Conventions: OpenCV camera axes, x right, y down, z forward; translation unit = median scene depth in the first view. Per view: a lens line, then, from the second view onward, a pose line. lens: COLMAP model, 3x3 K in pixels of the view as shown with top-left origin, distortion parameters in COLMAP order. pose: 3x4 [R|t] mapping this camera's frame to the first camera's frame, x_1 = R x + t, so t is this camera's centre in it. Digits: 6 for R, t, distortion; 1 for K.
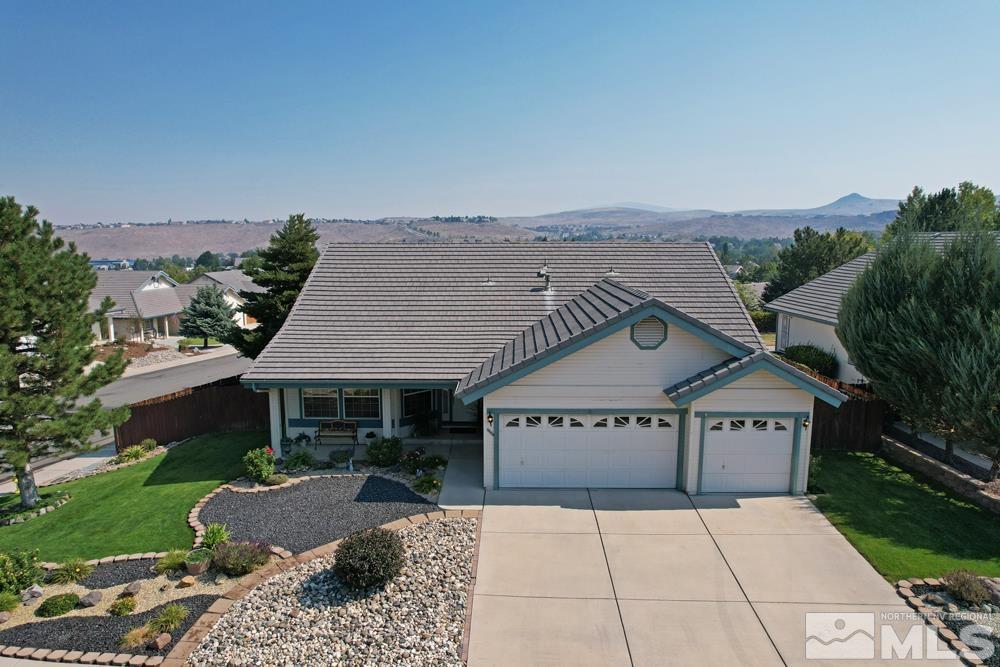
lens RADIAL K [[625.8, 0, 503.7], [0, 625.8, 333.7], [0, 0, 1]] dist [-0.038833, 0.029562]
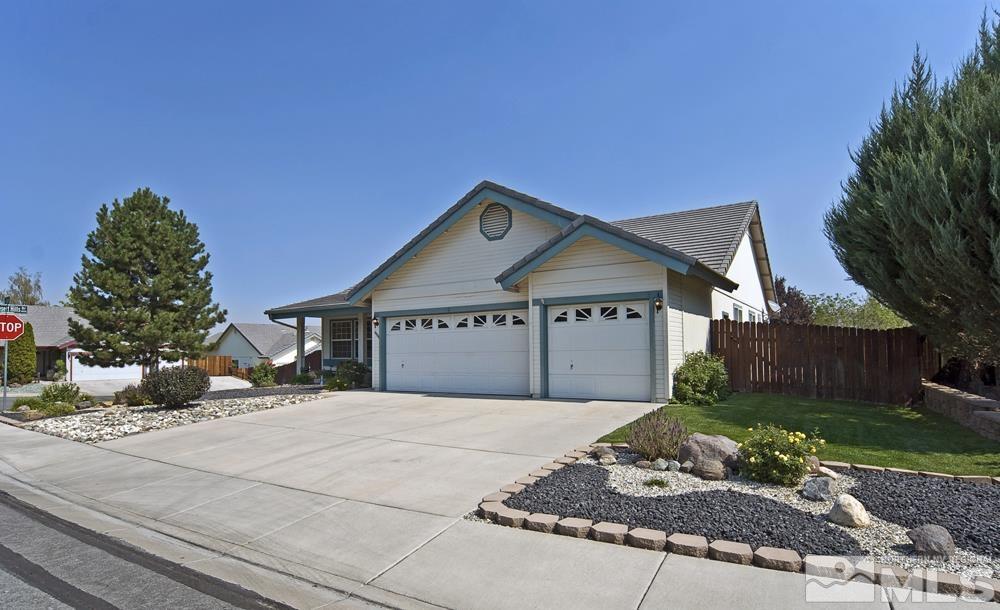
lens RADIAL K [[531.3, 0, 492.1], [0, 531.3, 331.9], [0, 0, 1]] dist [0.002411, -0.001111]
pose [[0.852587, -0.027335, -0.521870, 0.637702], [-0.067444, 0.984524, -0.161753, 0.291576], [0.518214, 0.173105, 0.837549, 0.332598]]
